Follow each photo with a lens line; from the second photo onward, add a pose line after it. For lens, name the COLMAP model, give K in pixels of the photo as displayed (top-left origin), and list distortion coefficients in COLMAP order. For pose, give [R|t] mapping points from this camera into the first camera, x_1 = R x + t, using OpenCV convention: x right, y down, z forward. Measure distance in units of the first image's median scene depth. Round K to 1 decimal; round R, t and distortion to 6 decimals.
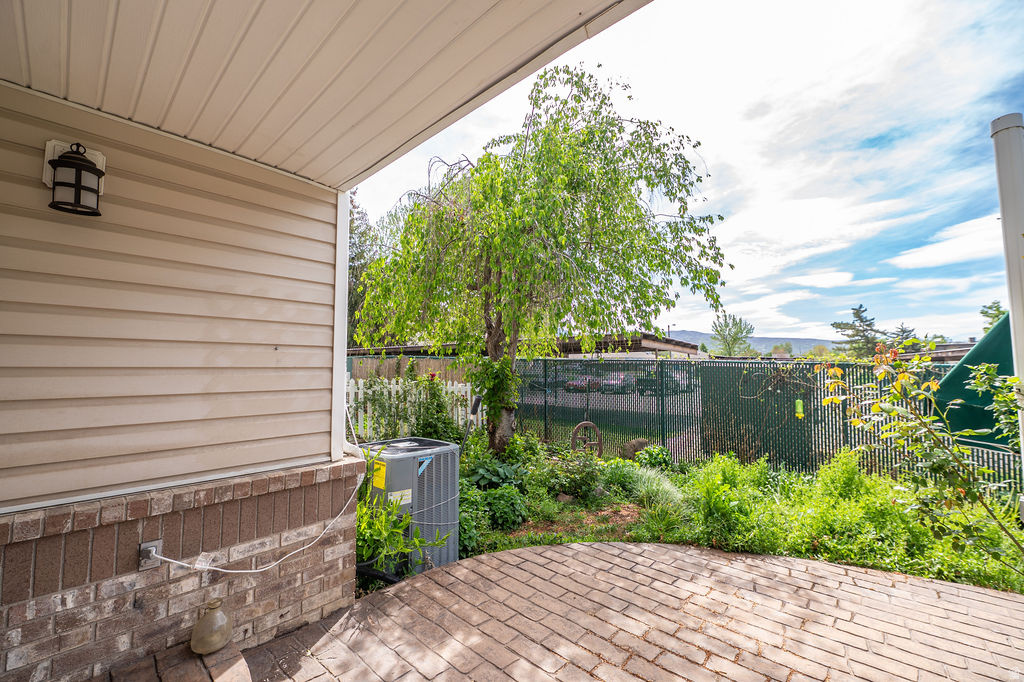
lens RADIAL K [[405.9, 0, 511.9], [0, 405.9, 340.4], [0, 0, 1]] dist [-0.008577, -0.001549]
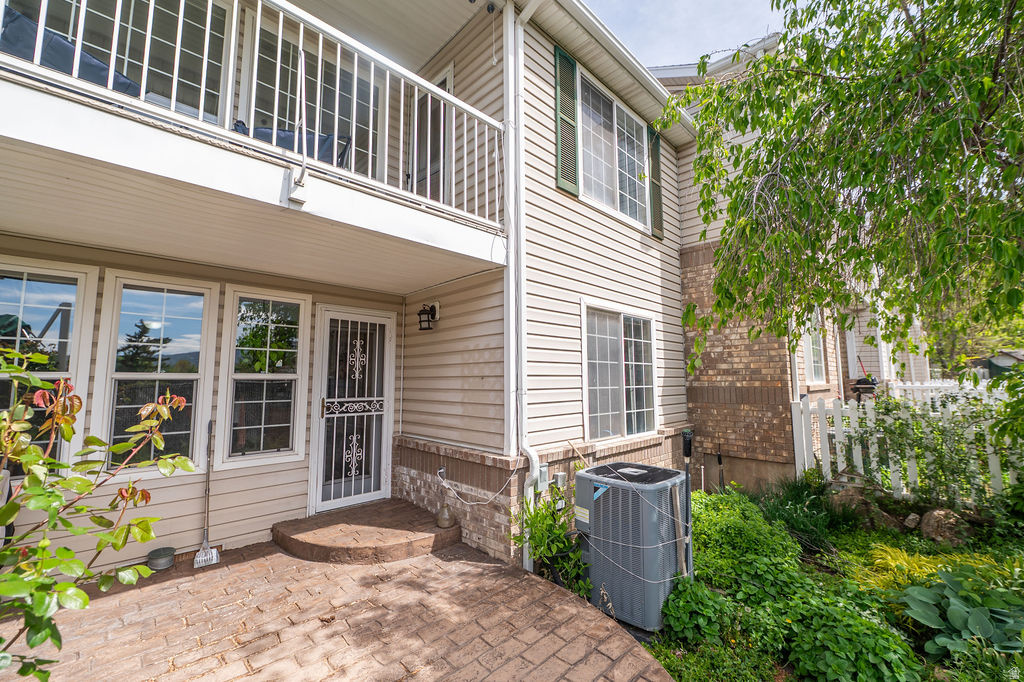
lens RADIAL K [[405.9, 0, 511.8], [0, 405.9, 342.0], [0, 0, 1]] dist [-0.008577, -0.001549]
pose [[-0.062221, -0.096025, -0.993432, 1.136692], [0.072466, 0.992299, -0.100454, 0.050084], [0.995428, -0.078241, -0.054783, 1.253448]]
